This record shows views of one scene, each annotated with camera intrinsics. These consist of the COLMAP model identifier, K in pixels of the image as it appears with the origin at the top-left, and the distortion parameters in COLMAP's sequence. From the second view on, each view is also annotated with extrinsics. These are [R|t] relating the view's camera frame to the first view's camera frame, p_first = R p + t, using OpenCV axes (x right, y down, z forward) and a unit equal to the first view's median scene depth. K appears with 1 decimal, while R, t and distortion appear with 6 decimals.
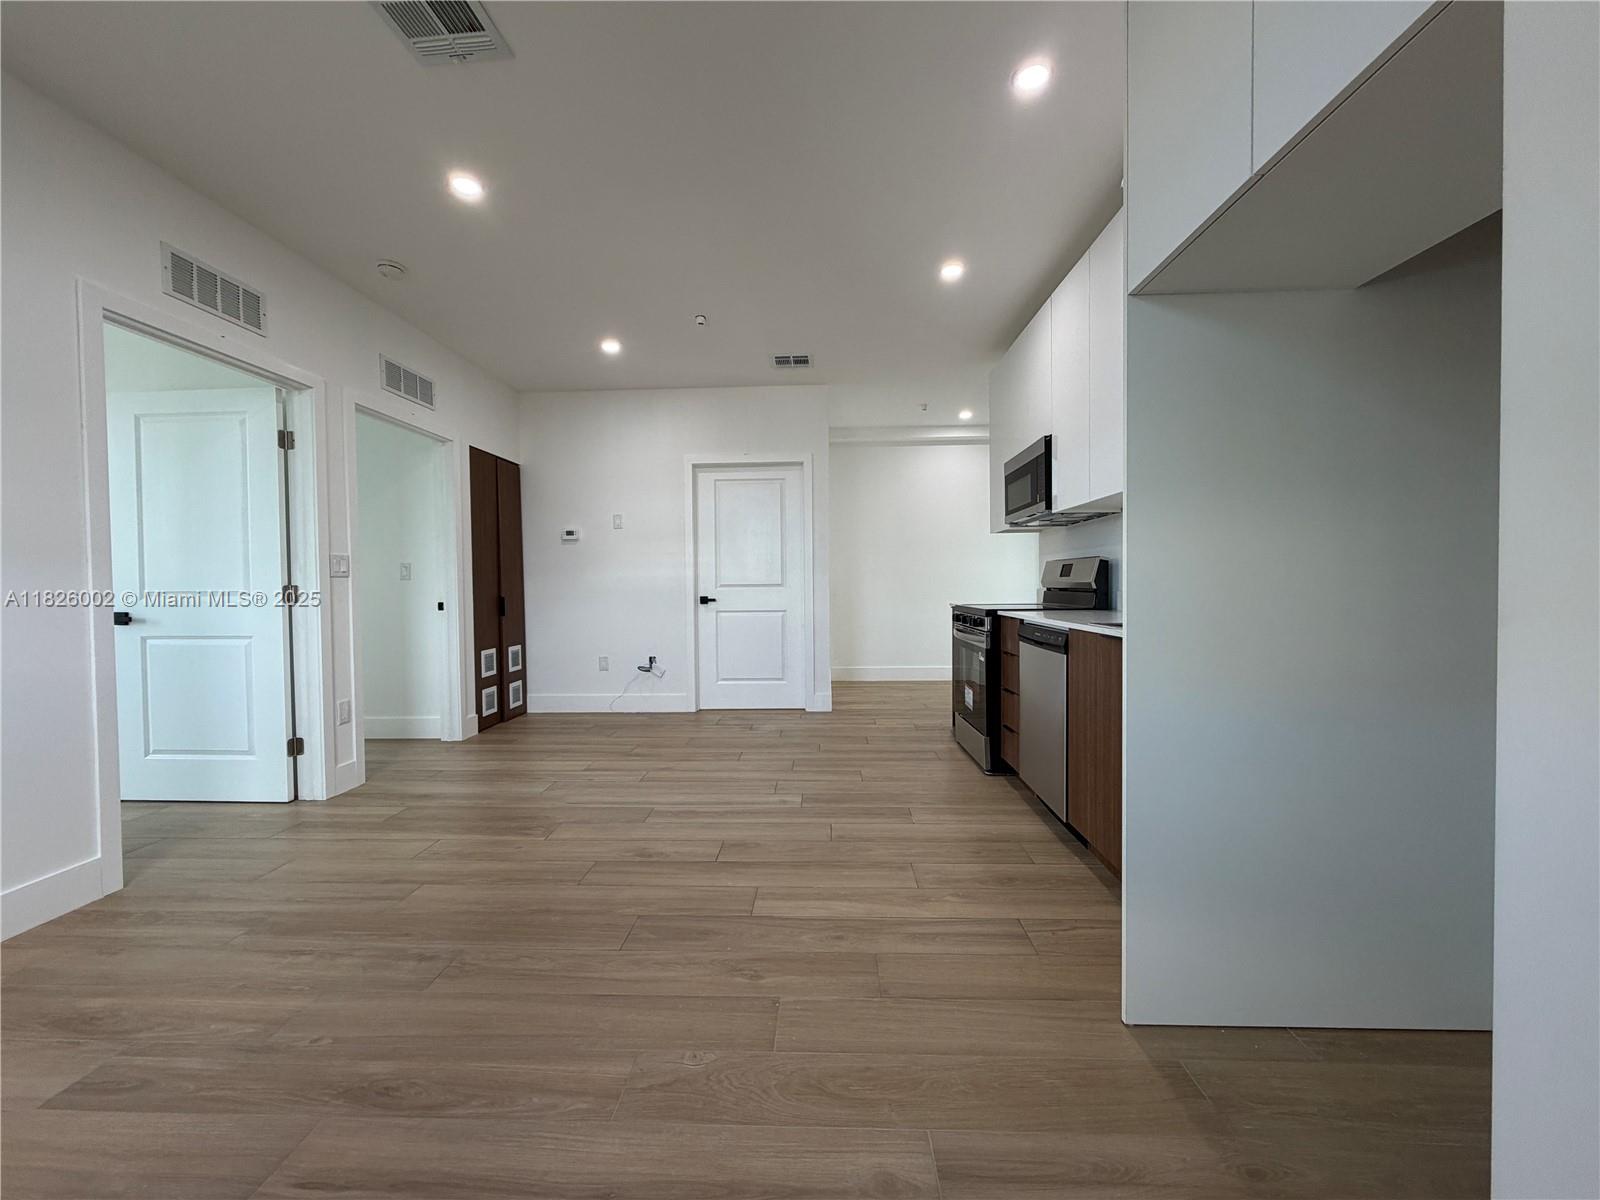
lens RADIAL K [[639.0, 0, 800.5], [0, 639.0, 598.1], [0, 0, 1]] dist [-0.001335, 0.000707]
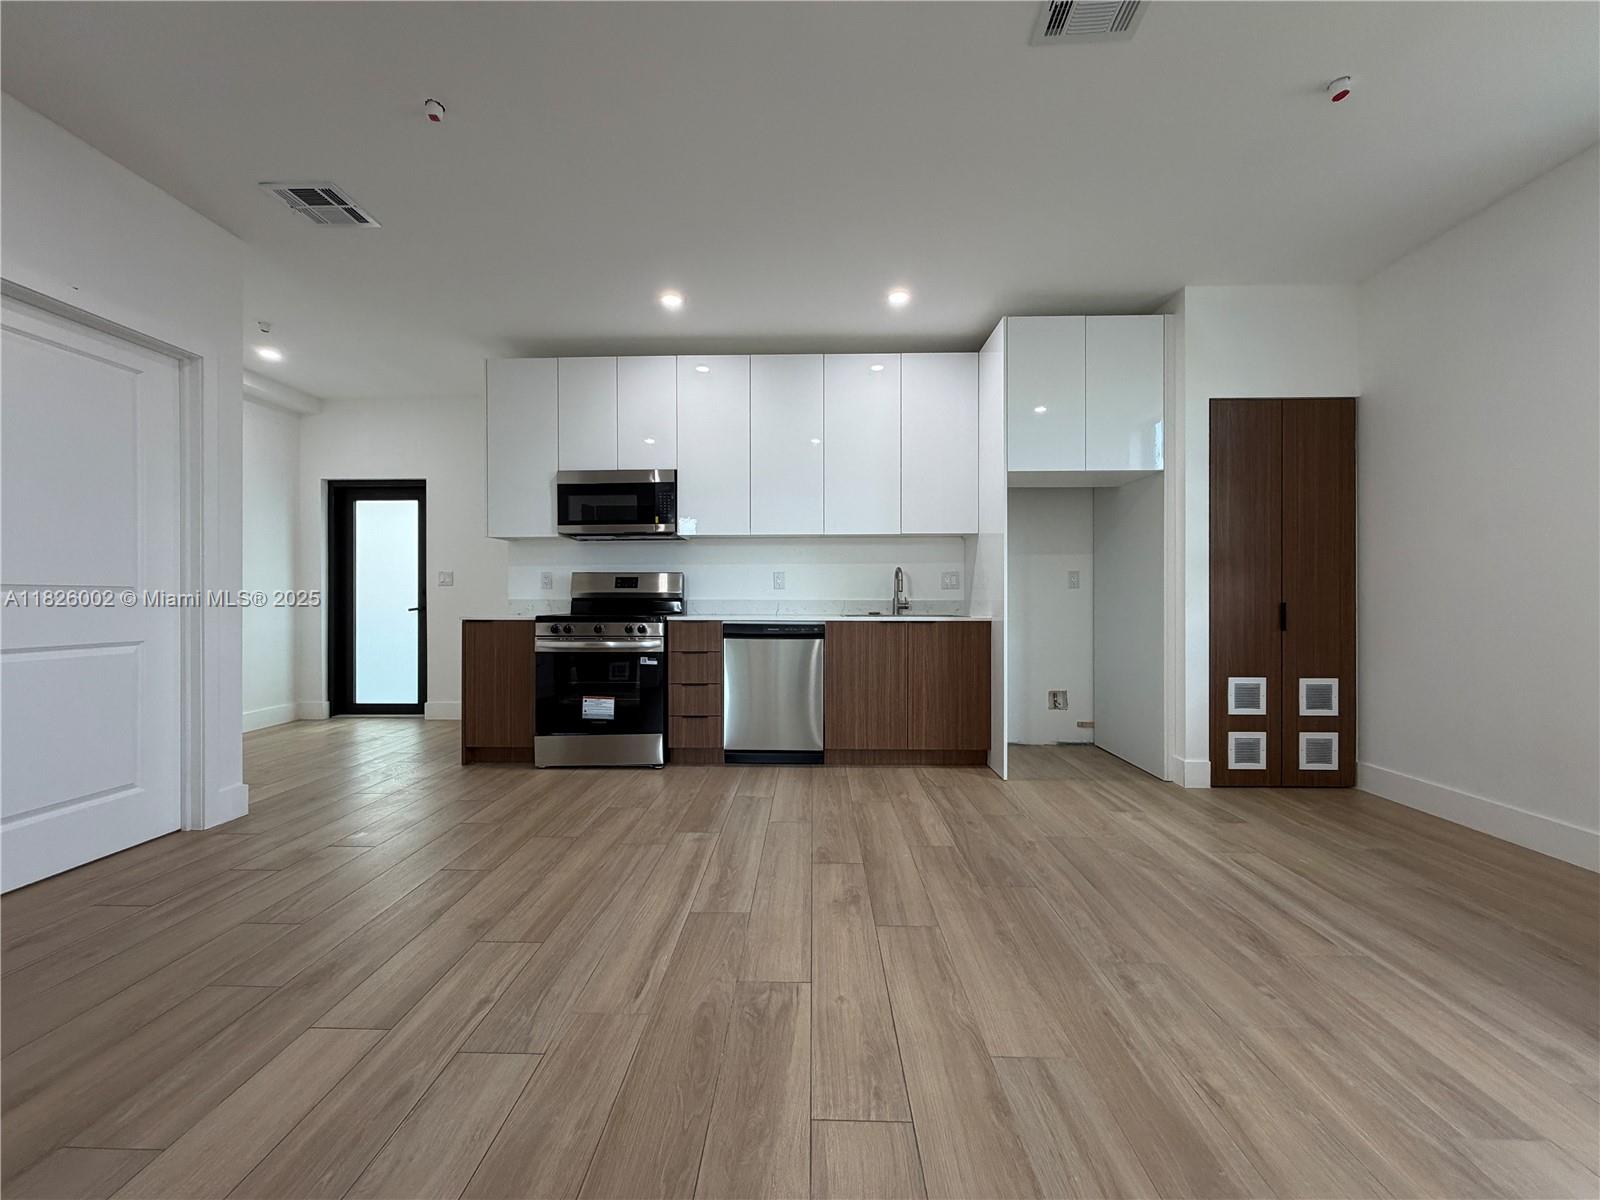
lens RADIAL K [[639.0, 0, 797.1], [0, 639.0, 598.7], [0, 0, 1]] dist [-0.001335, 0.000707]
pose [[-0.013033, 0.010990, 0.999855, -0.888358], [0.023790, 0.999660, -0.010677, 0.006343], [-0.999632, 0.023648, -0.013290, 0.870157]]
